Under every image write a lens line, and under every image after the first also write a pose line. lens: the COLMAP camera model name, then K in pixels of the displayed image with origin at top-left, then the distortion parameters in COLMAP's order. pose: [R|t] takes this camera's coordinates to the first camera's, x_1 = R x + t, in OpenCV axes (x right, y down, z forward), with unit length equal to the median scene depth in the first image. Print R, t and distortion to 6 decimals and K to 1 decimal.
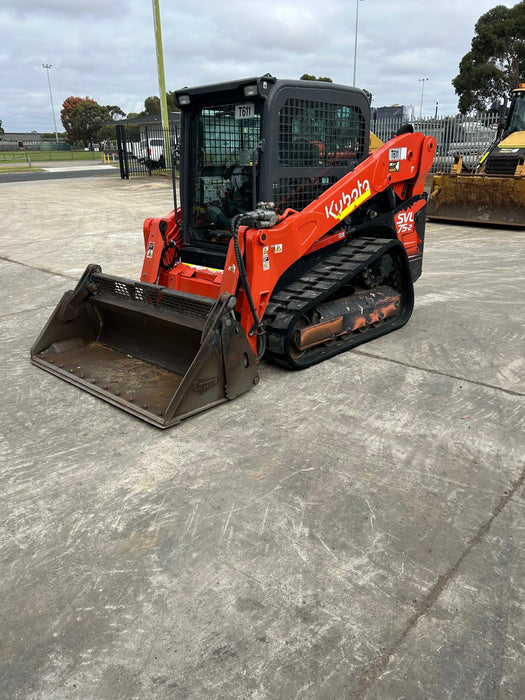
lens RADIAL K [[525.1, 0, 261.9], [0, 525.1, 352.4], [0, 0, 1]] dist [0.049772, -0.052734]
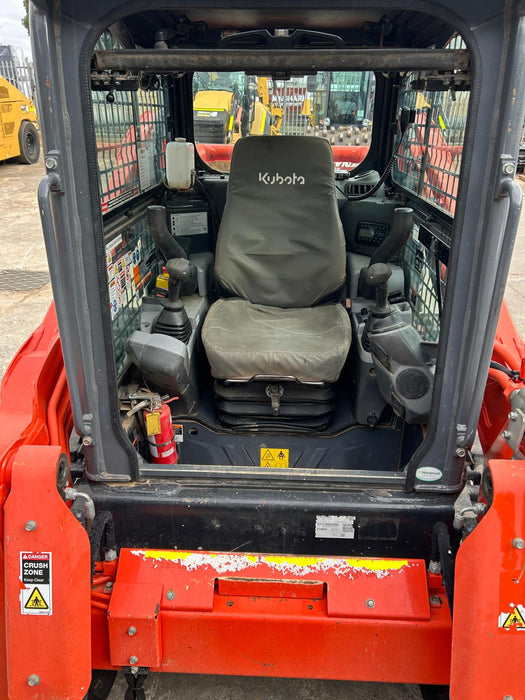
lens RADIAL K [[525.1, 0, 261.9], [0, 525.1, 352.4], [0, 0, 1]] dist [0.049772, -0.052734]
pose [[0.757346, -0.252874, 0.602064, -0.260685], [0.203225, 0.967464, 0.150706, -0.326572], [-0.620585, 0.008218, 0.784096, 0.760486]]
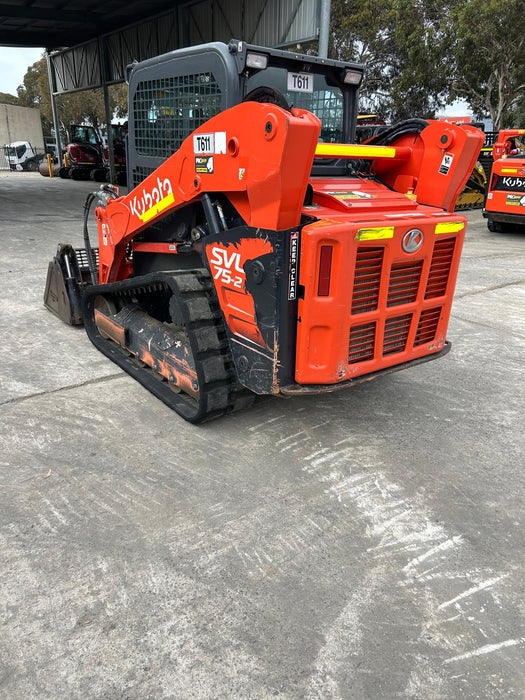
lens RADIAL K [[525.1, 0, 261.9], [0, 525.1, 352.4], [0, 0, 1]] dist [0.049772, -0.052734]
pose [[-0.164418, 0.360013, -0.918345, 0.946855], [-0.365074, 0.842691, 0.395717, -0.472263], [0.916344, 0.400327, -0.007122, 1.253353]]
